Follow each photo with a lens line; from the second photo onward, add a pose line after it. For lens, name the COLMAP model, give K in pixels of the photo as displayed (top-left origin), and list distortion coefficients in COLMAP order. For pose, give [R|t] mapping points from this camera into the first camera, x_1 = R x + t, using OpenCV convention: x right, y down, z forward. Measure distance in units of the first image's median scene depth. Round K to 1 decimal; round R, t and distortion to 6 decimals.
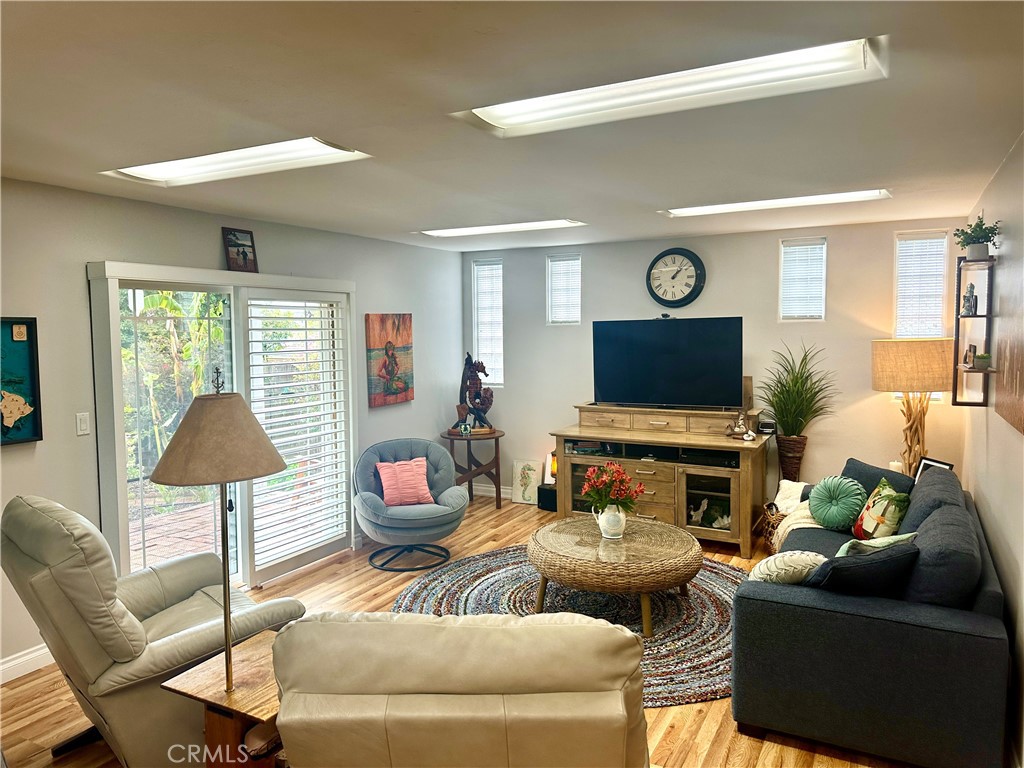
lens RADIAL K [[728.6, 0, 517.5], [0, 728.6, 384.6], [0, 0, 1]] dist [-0.008051, -0.005875]
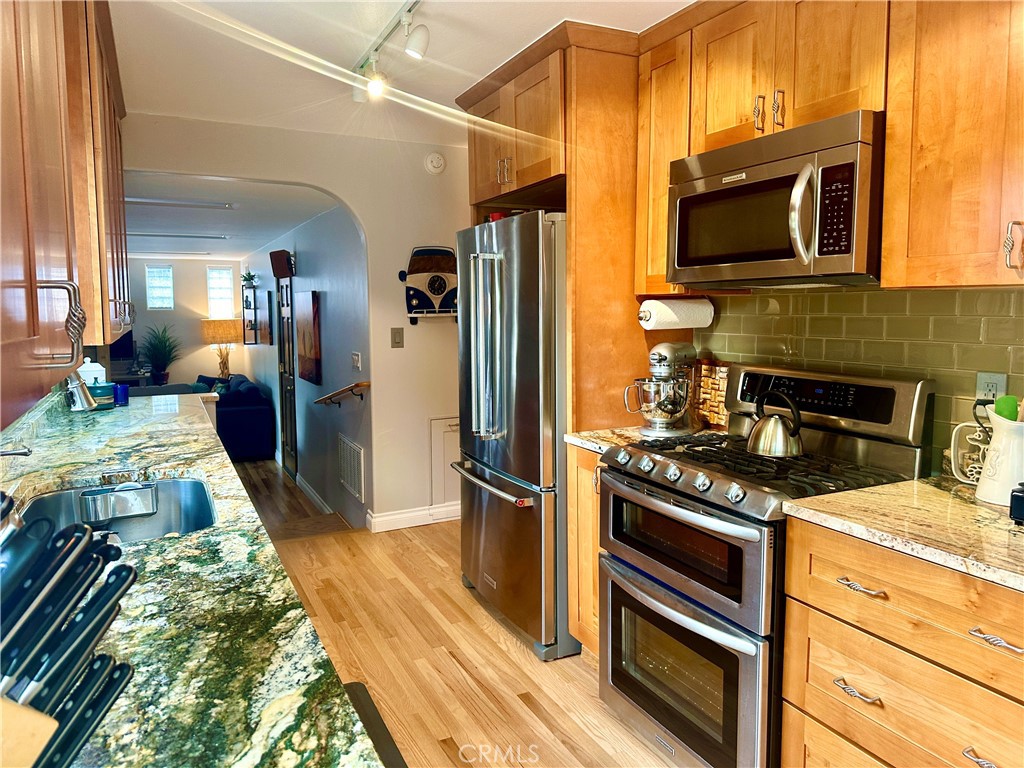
lens RADIAL K [[728.6, 0, 517.1], [0, 728.6, 381.2], [0, 0, 1]] dist [-0.008051, -0.005875]
pose [[0.591864, -0.067011, 0.803248, -0.814245], [0.058867, 0.997471, 0.039838, 0.103896], [-0.803886, 0.023706, 0.594311, -1.168082]]
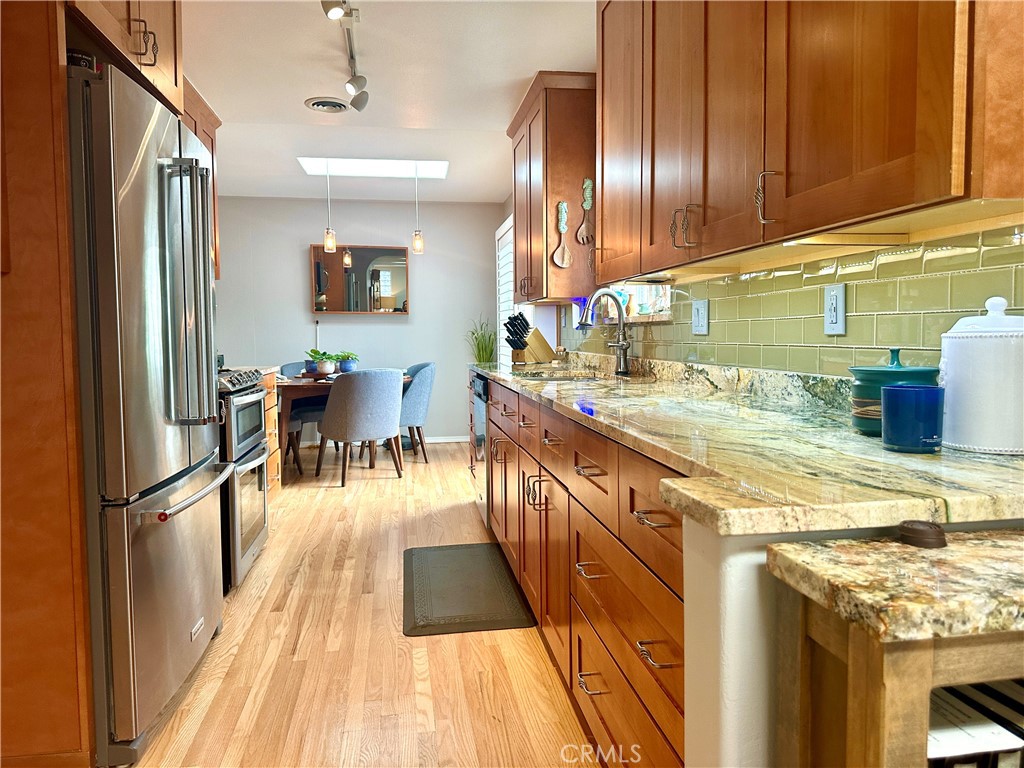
lens RADIAL K [[728.6, 0, 511.8], [0, 728.6, 380.6], [0, 0, 1]] dist [-0.008051, -0.005875]
pose [[-0.801563, 0.056557, -0.595229, 1.202937], [-0.027203, 0.991036, 0.130799, 0.038490], [0.597291, 0.121036, -0.792839, 1.772830]]
